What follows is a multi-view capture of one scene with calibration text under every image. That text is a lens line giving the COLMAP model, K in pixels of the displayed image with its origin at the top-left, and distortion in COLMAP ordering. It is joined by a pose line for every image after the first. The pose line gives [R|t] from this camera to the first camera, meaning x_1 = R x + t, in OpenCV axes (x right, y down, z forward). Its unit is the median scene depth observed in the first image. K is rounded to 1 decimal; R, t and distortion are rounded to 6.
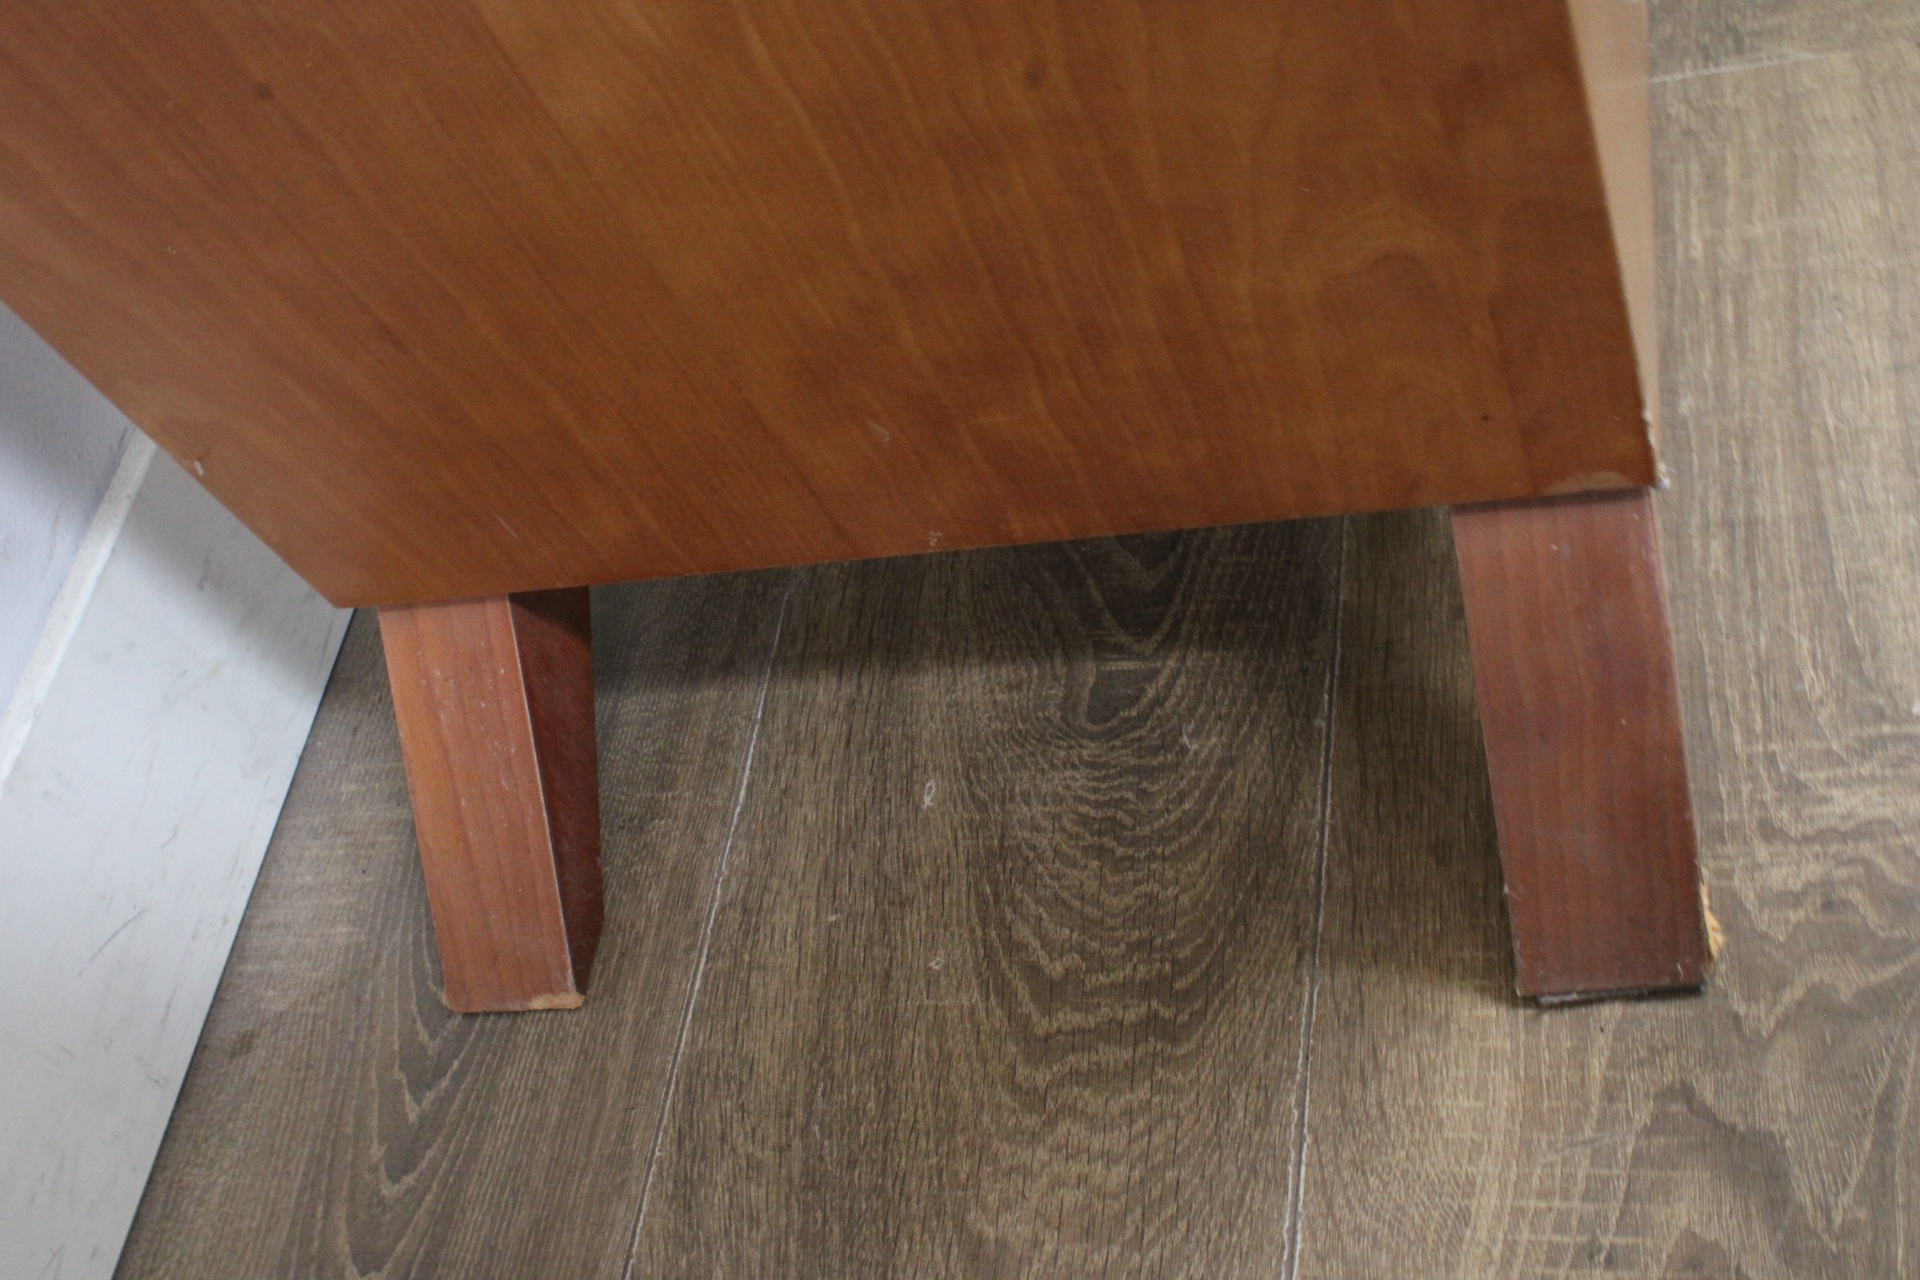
lens RADIAL K [[2179.9, 0, 960.0], [0, 2179.9, 640.0], [0, 0, 1]] dist [-0.121604, 0.151859]
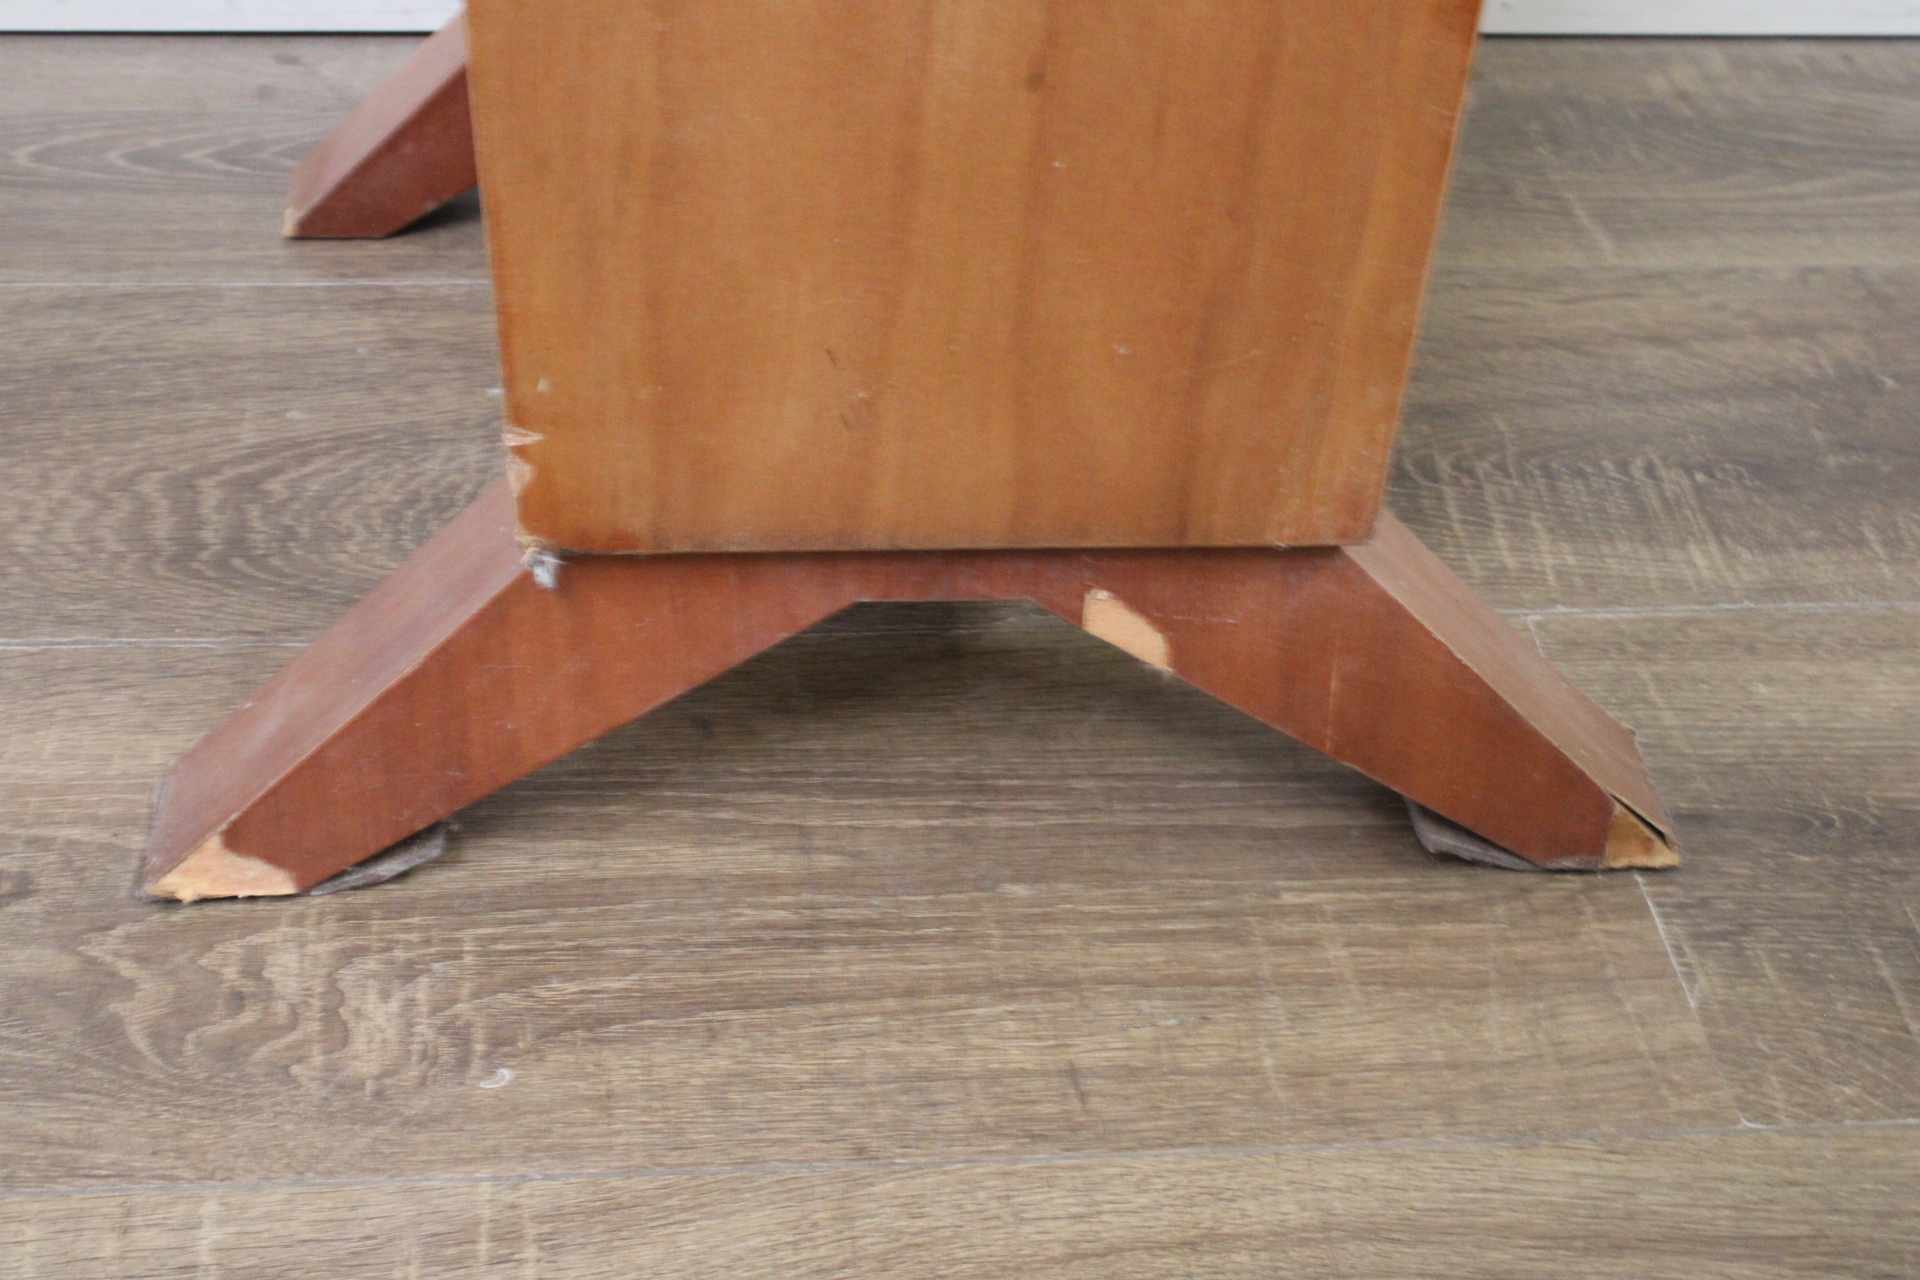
lens RADIAL K [[3051.4, 0, 960.0], [0, 3051.4, 640.0], [0, 0, 1]] dist [-0.028890, 0.130849]
pose [[0.216760, 0.808635, -0.546922, 0.888994], [-0.850139, 0.431752, 0.301420, -0.474901], [0.479874, 0.399624, 0.781039, 0.127987]]
